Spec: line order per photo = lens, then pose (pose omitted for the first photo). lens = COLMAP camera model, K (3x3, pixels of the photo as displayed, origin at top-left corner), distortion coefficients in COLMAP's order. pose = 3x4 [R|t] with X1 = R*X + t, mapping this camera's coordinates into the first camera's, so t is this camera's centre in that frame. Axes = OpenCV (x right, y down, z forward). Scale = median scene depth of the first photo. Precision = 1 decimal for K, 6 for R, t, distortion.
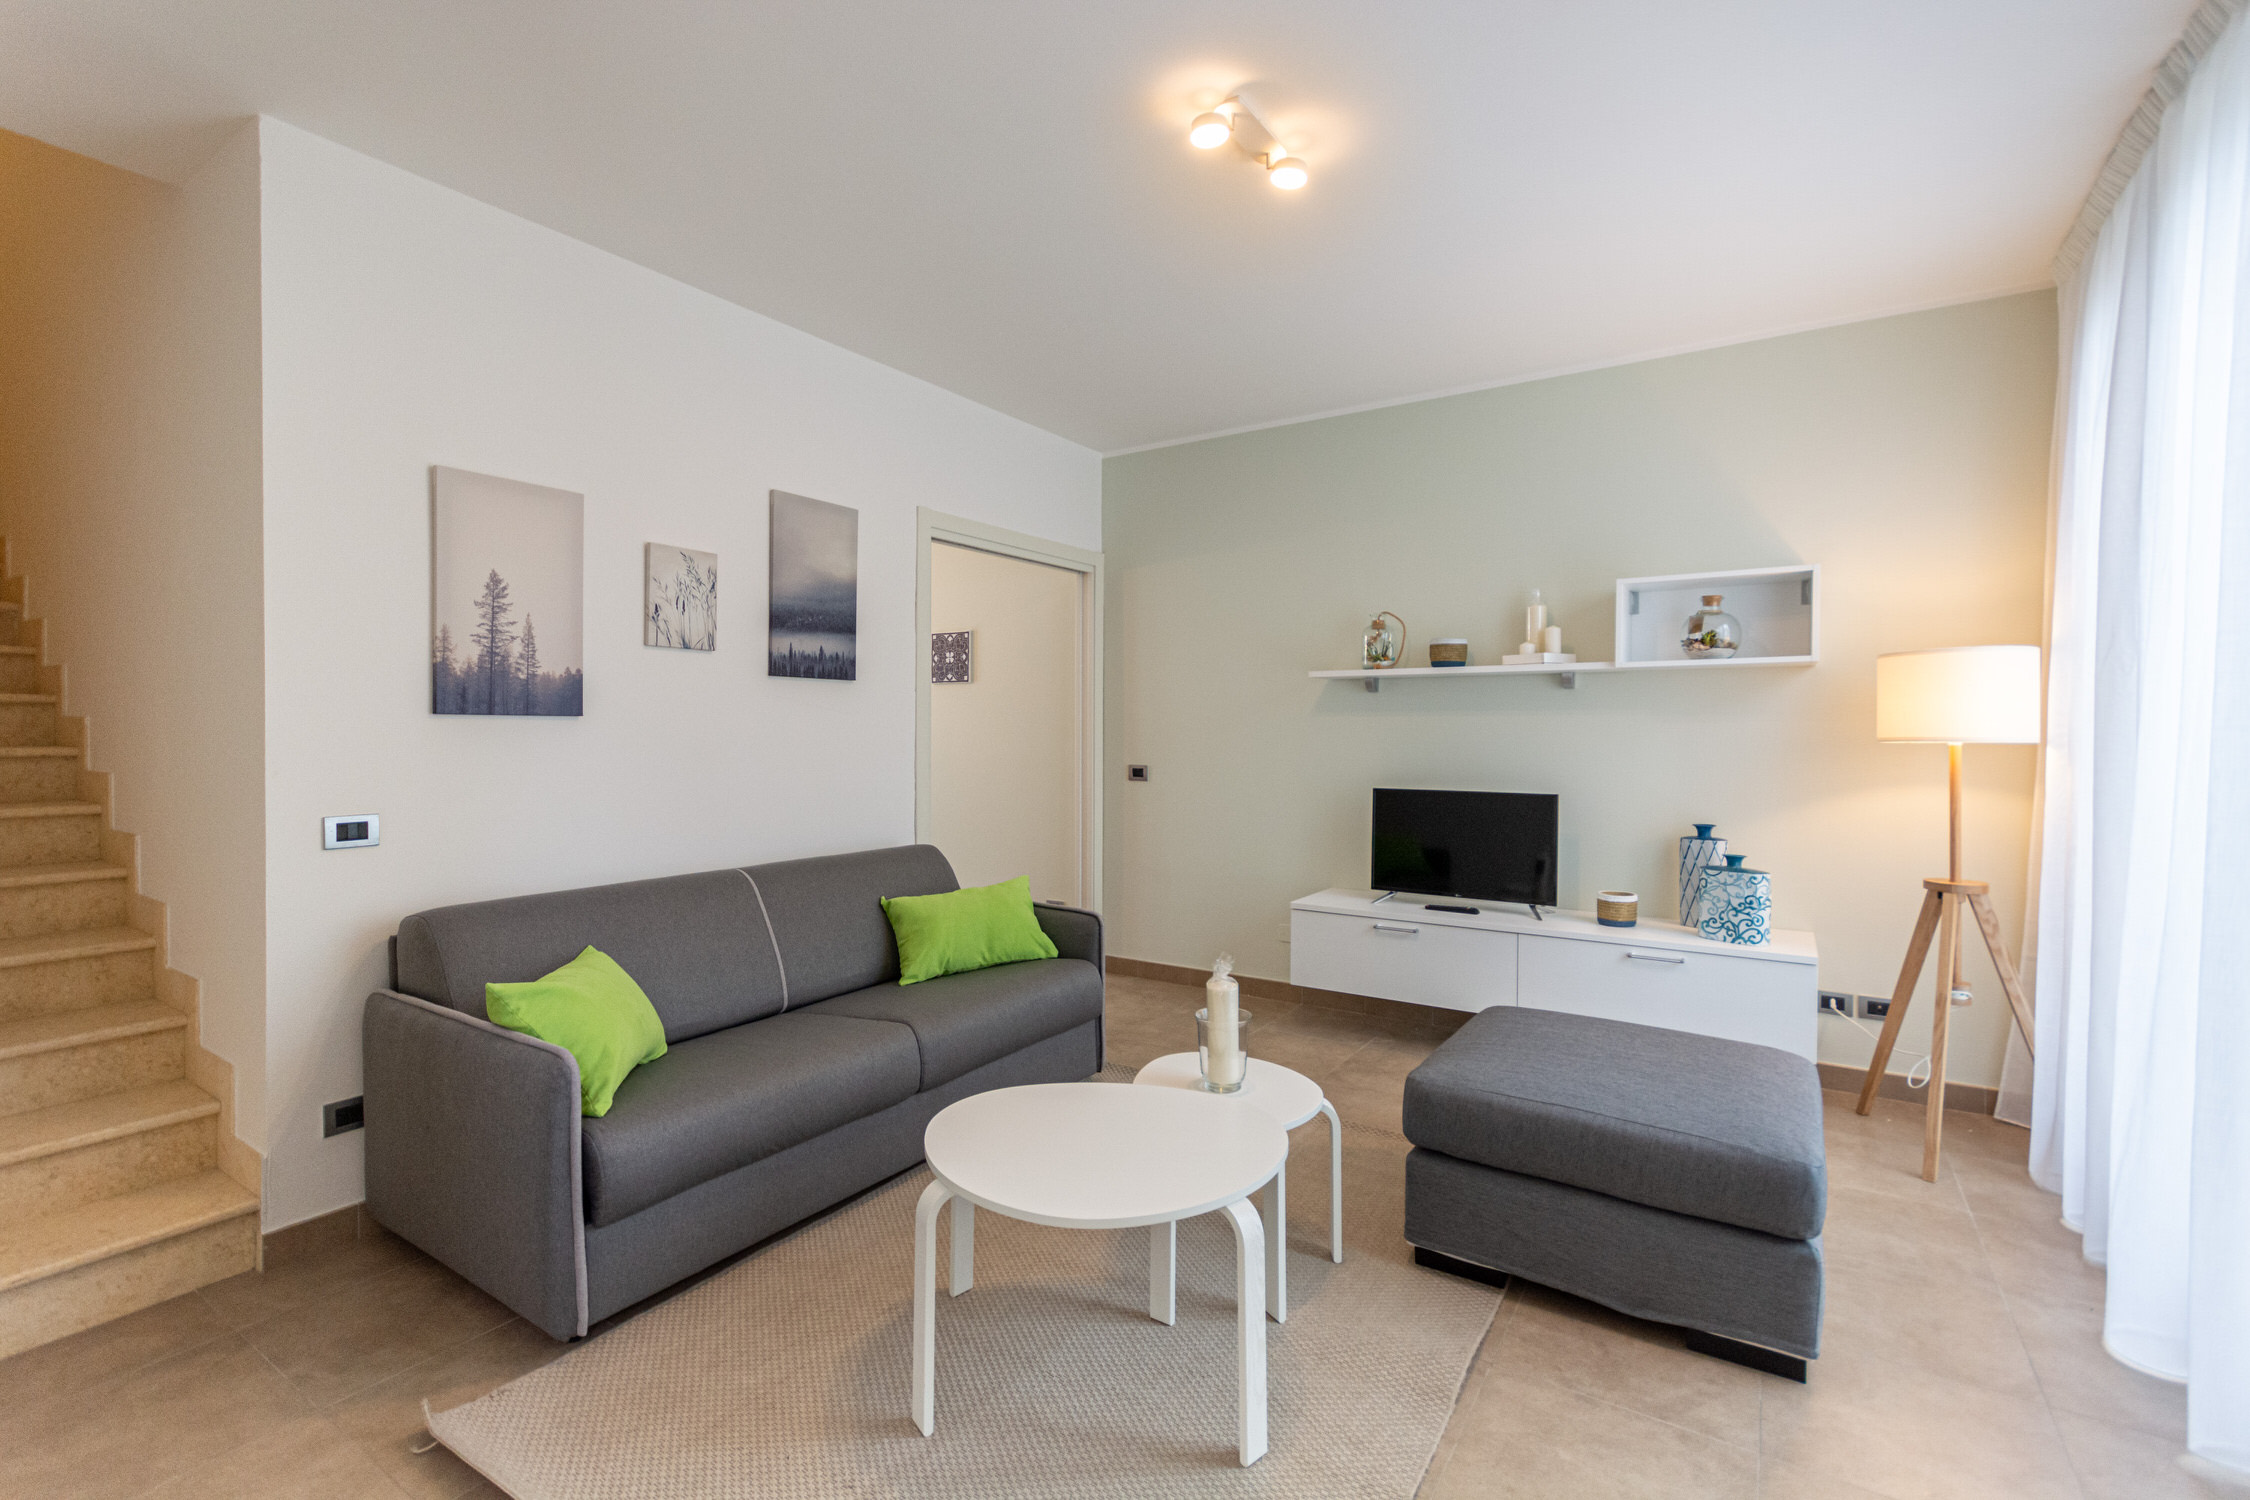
lens RADIAL K [[1018.7, 0, 1118.4], [0, 1018.7, 748.3], [0, 0, 1]] dist [-0.001564, 0.000109]
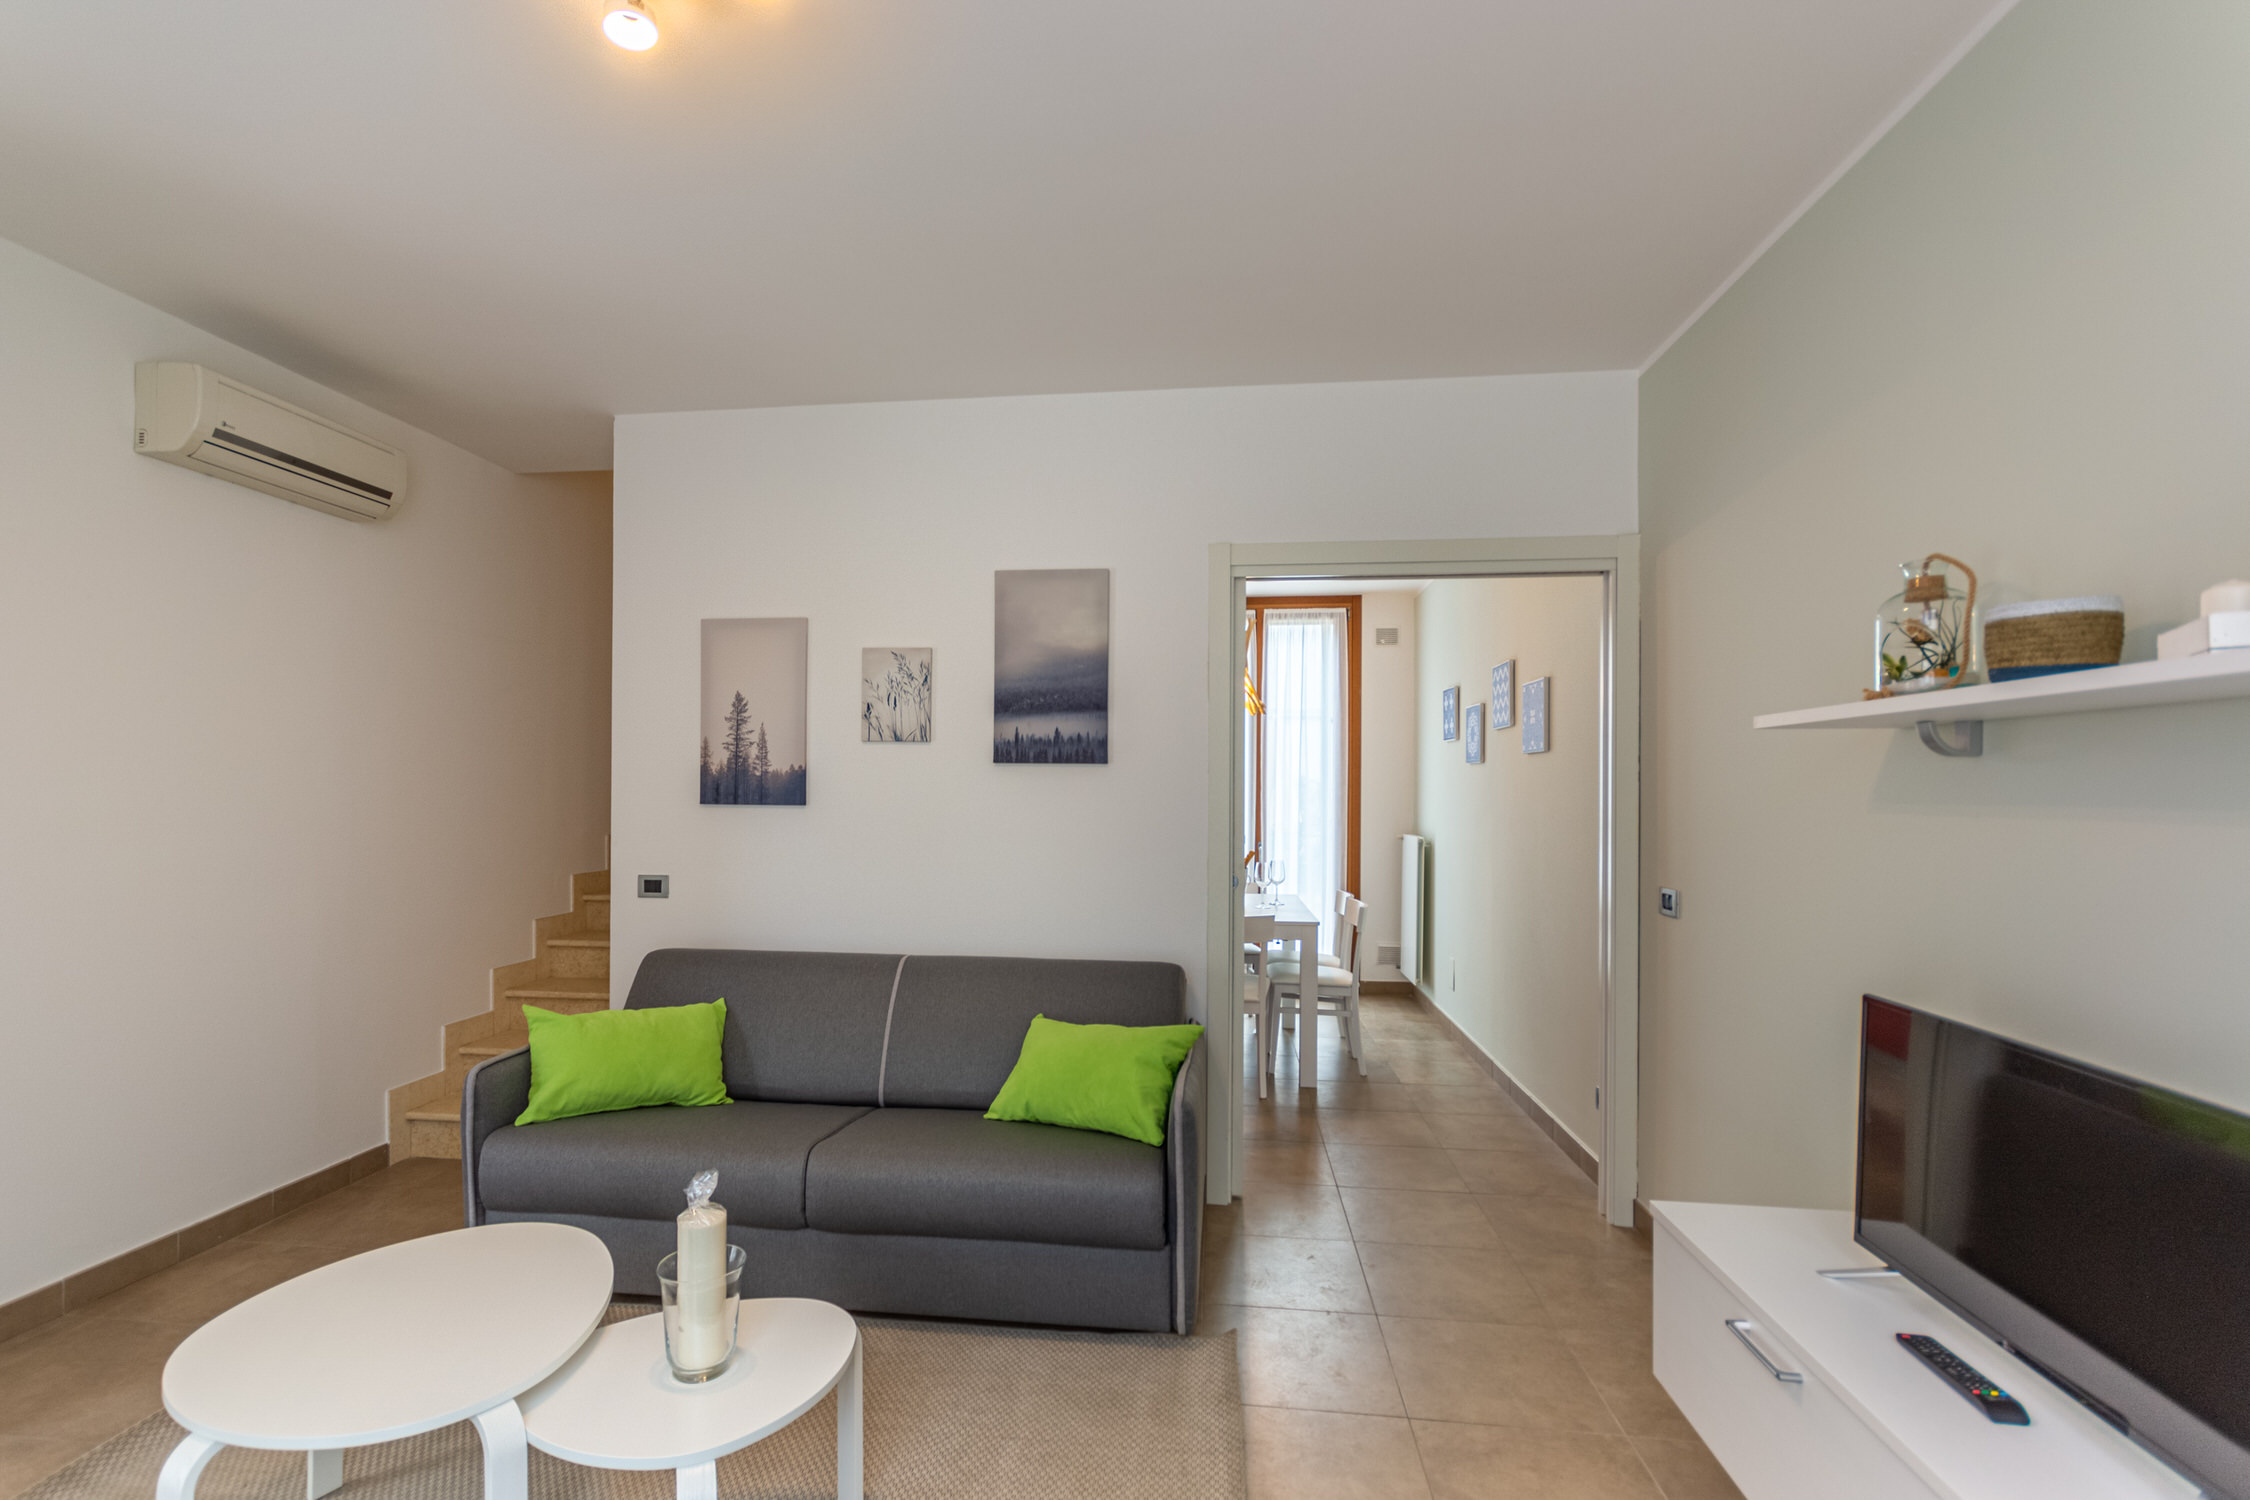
lens RADIAL K [[1018.7, 0, 1093.9], [0, 1018.7, 797.3], [0, 0, 1]] dist [-0.001564, 0.000109]
pose [[0.438515, 0.008234, -0.898686, 0.623378], [-0.021475, 0.999769, -0.001318, -0.042376], [0.898467, 0.019877, 0.438591, 0.715671]]
